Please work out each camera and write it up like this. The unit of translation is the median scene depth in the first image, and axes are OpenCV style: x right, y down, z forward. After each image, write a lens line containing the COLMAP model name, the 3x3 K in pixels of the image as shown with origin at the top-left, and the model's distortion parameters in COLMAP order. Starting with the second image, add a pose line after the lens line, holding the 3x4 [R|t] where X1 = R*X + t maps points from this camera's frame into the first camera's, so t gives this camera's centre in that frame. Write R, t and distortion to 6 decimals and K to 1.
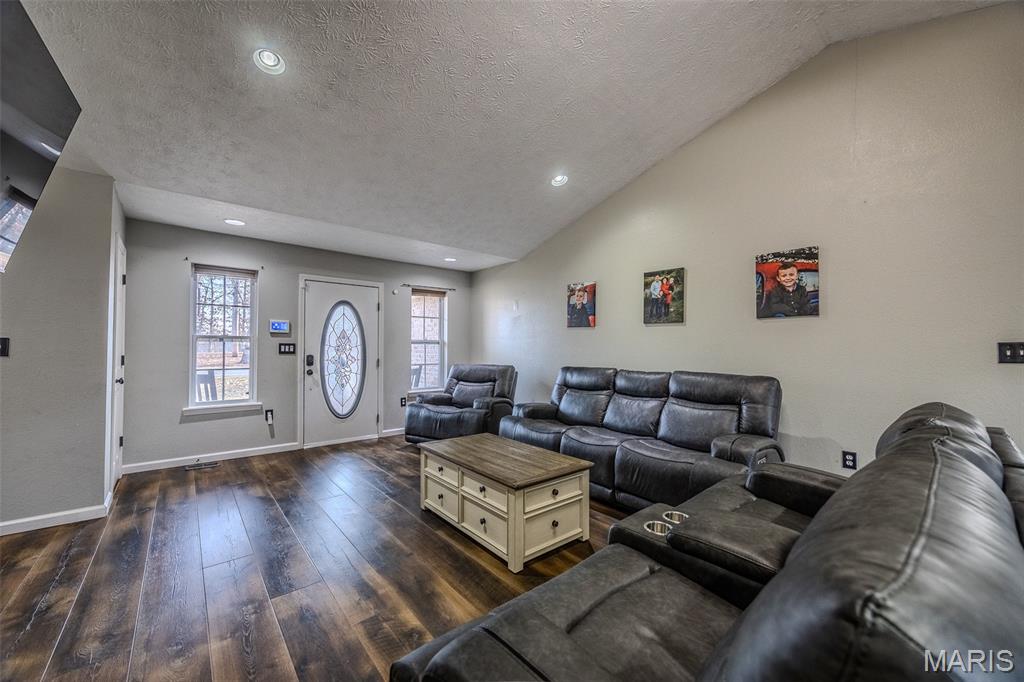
lens RADIAL K [[390.3, 0, 509.8], [0, 390.3, 342.2], [0, 0, 1]] dist [-0.008692, 0.000028]
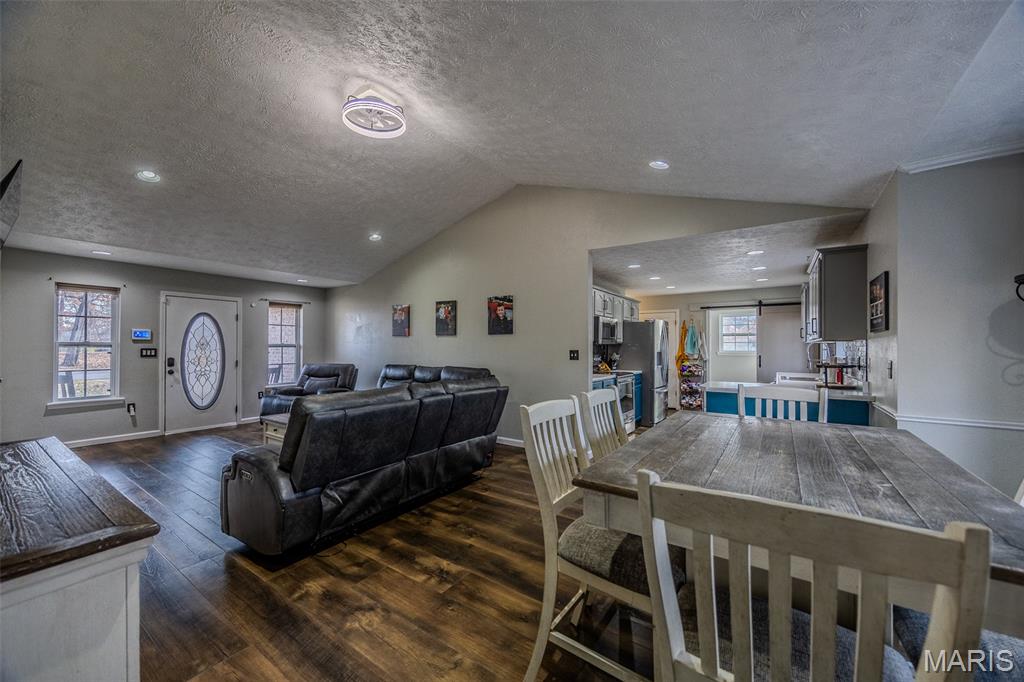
lens RADIAL K [[390.3, 0, 516.3], [0, 390.3, 343.2], [0, 0, 1]] dist [-0.008692, 0.000028]
pose [[0.962036, 0.000011, 0.272923, 0.198777], [-0.002092, 0.999971, 0.007334, -0.024016], [-0.272915, -0.007627, 0.962008, -0.470680]]
